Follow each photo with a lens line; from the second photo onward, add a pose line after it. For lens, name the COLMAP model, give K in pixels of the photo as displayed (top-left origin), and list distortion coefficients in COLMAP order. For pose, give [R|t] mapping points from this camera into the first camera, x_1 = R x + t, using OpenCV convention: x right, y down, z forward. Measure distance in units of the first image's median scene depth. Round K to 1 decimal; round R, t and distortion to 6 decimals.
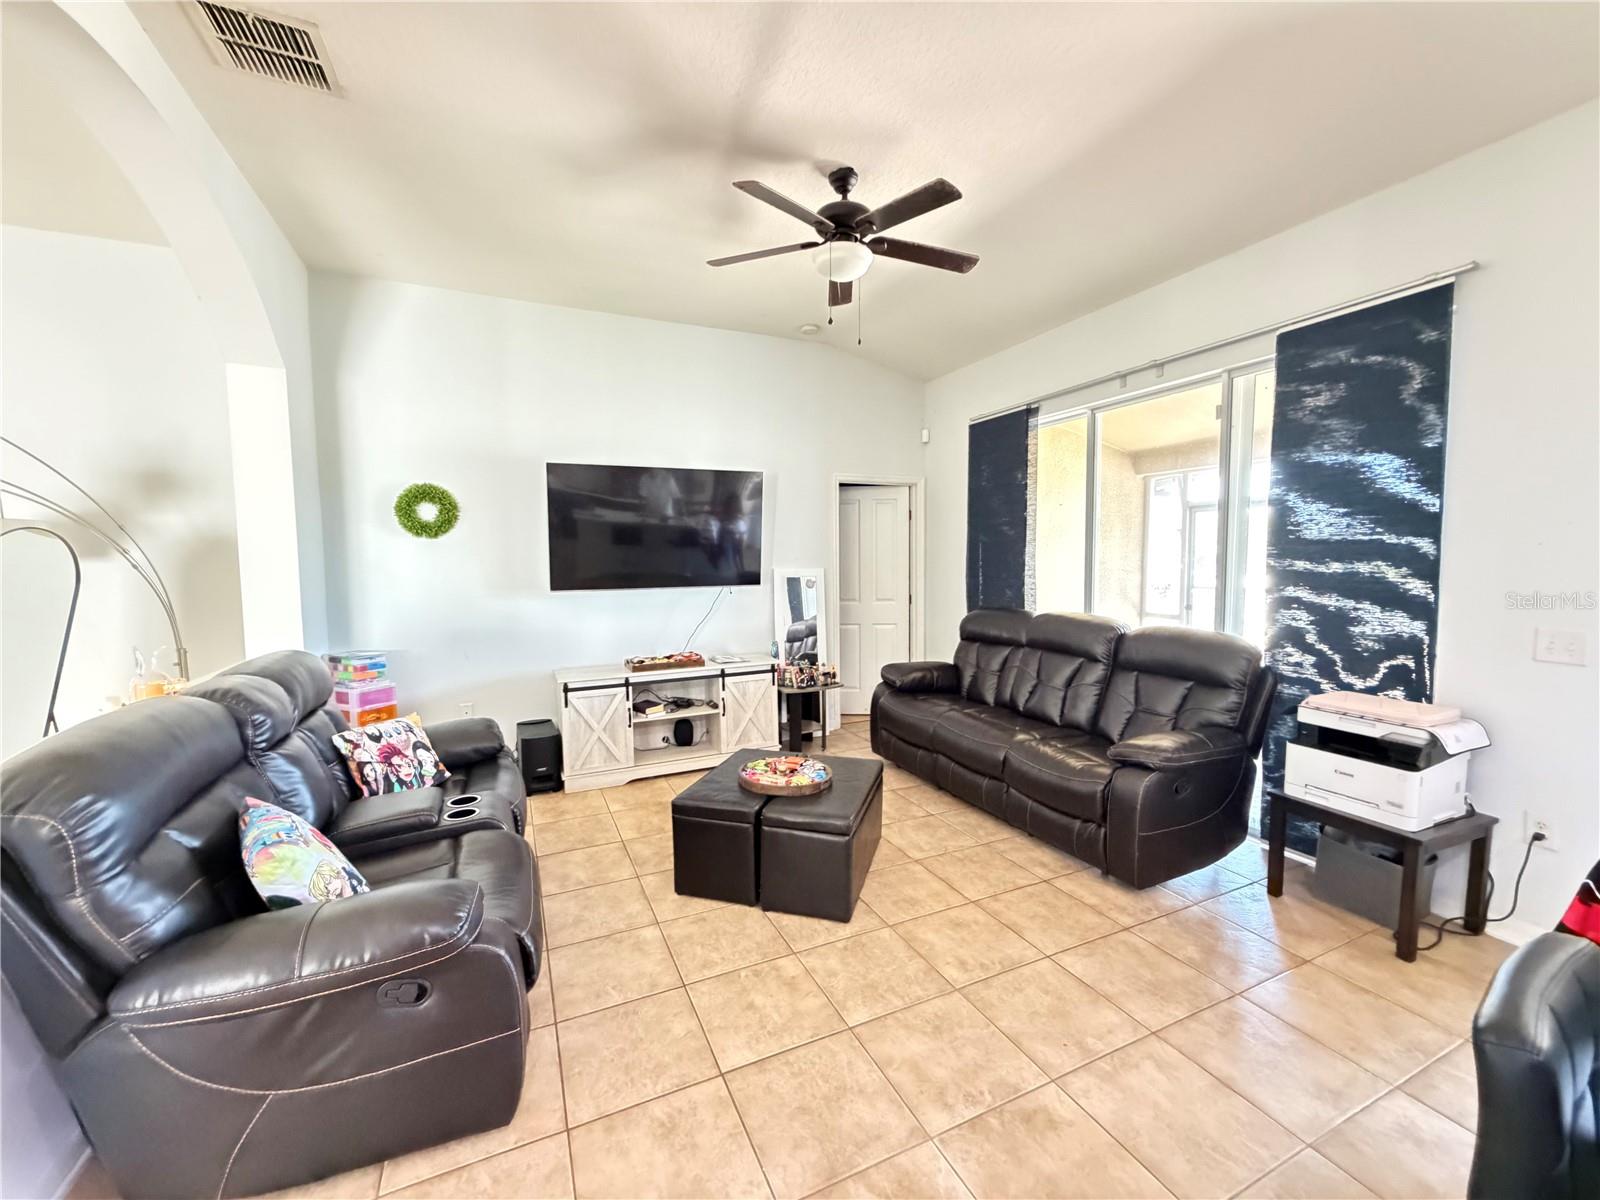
lens RADIAL K [[638.6, 0, 795.1], [0, 638.6, 601.5], [0, 0, 1]] dist [-0.000576, 0.000212]
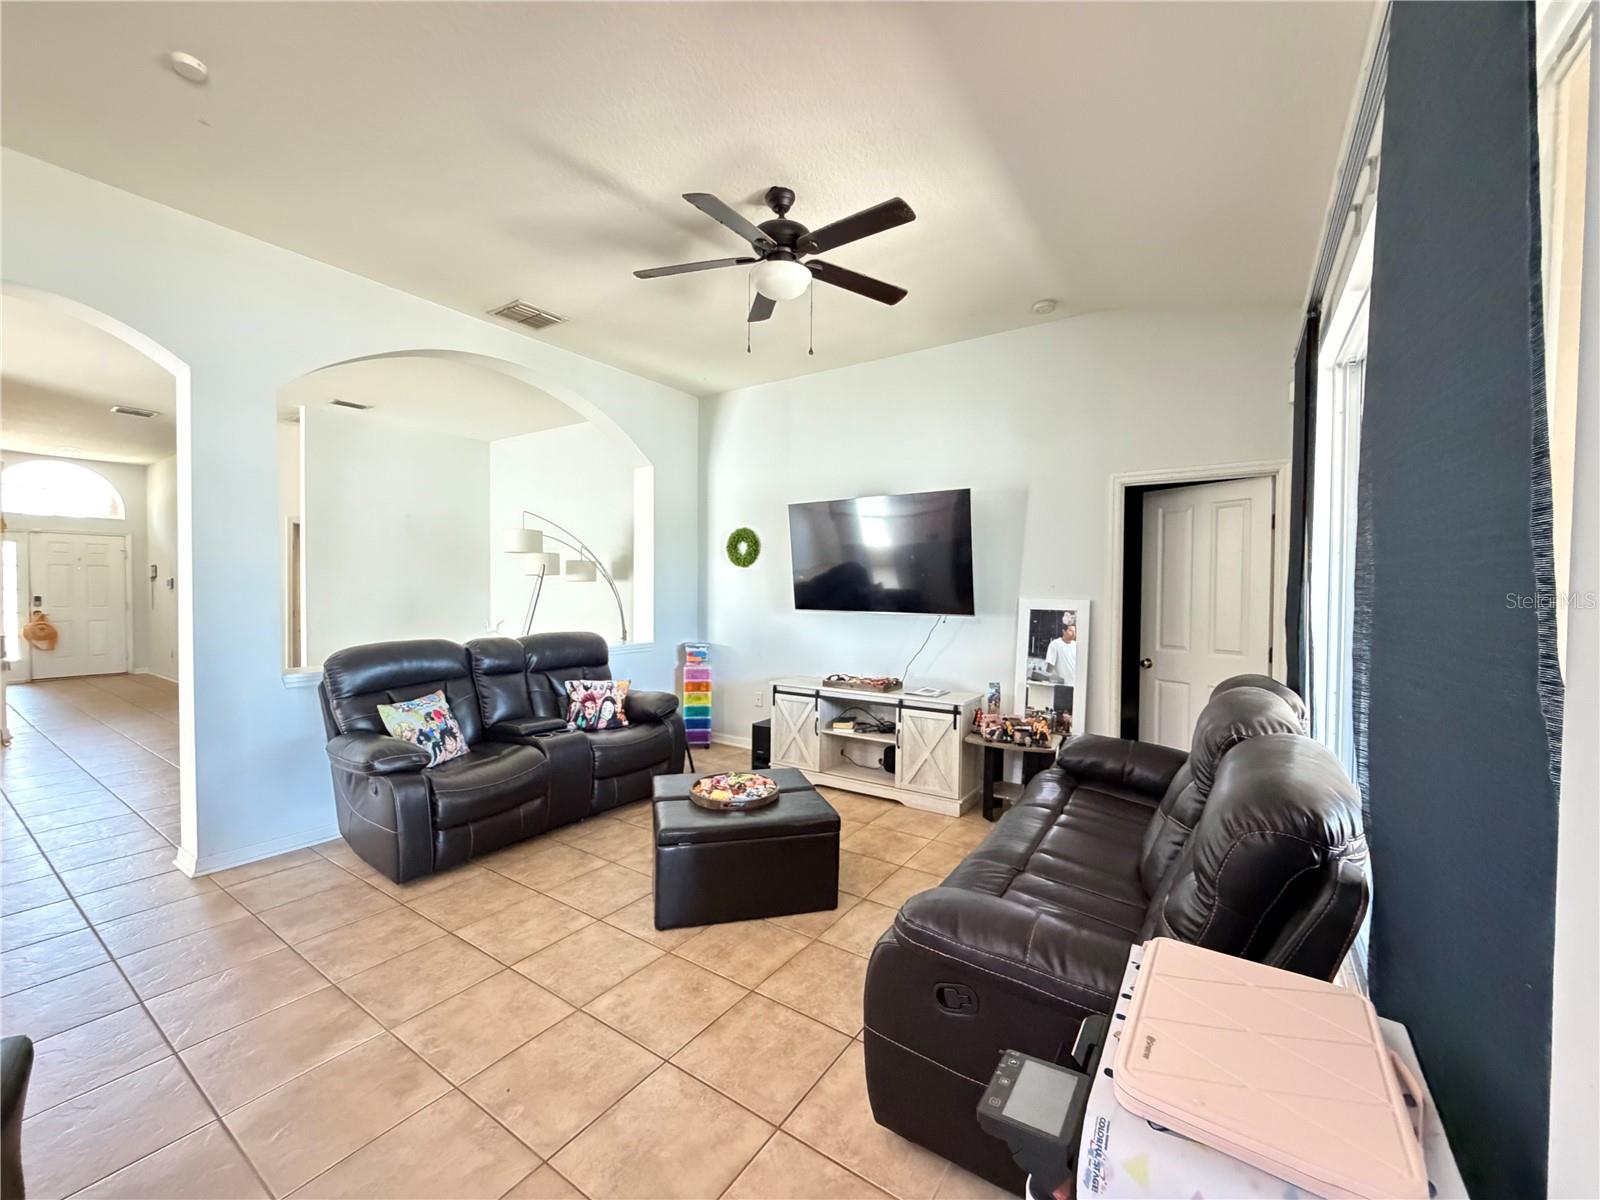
lens RADIAL K [[638.6, 0, 795.1], [0, 638.6, 601.5], [0, 0, 1]] dist [-0.000576, 0.000212]
pose [[0.517678, 0.033879, -0.854904, 0.954743], [-0.073407, 0.997290, -0.004930, -0.037732], [0.852420, 0.065308, 0.518762, 0.549742]]
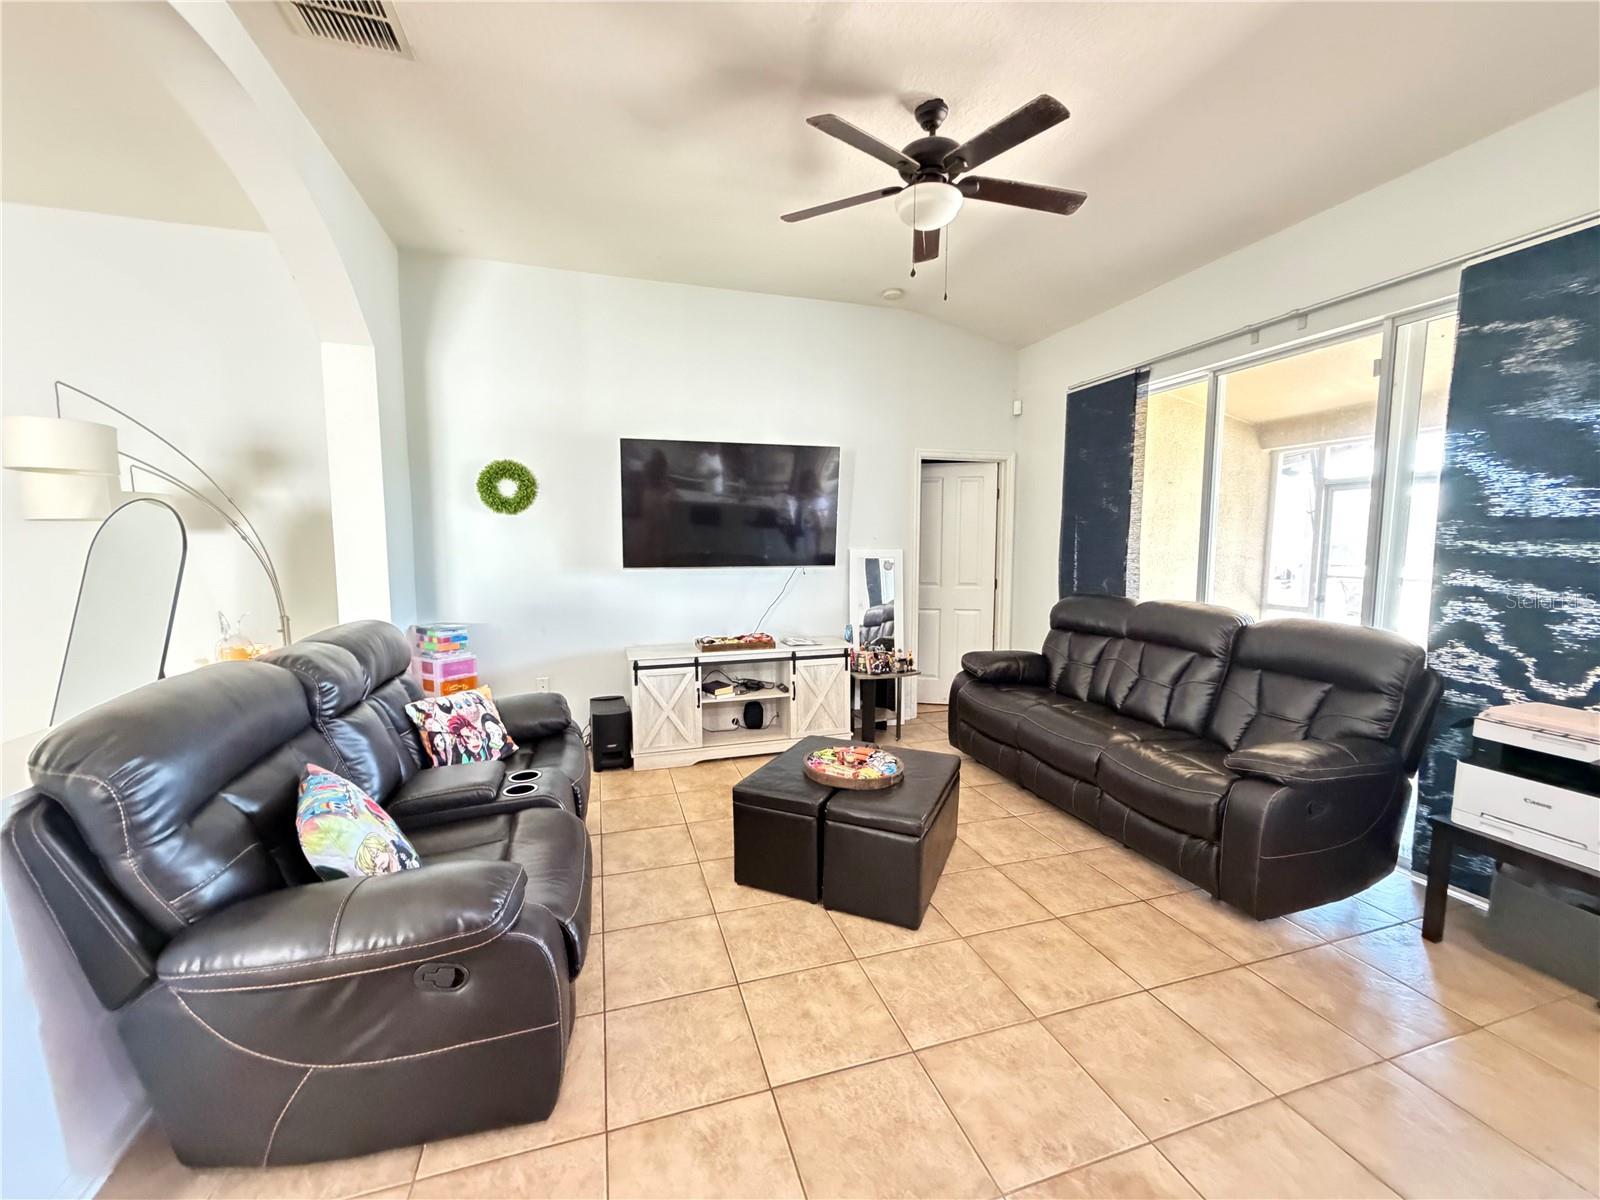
lens RADIAL K [[638.6, 0, 795.1], [0, 638.6, 601.5], [0, 0, 1]] dist [-0.000576, 0.000212]
pose [[0.991804, 0.021887, -0.125880, 0.013228], [-0.018757, 0.999486, 0.025997, 0.006845], [0.126384, -0.023423, 0.991705, 0.066548]]
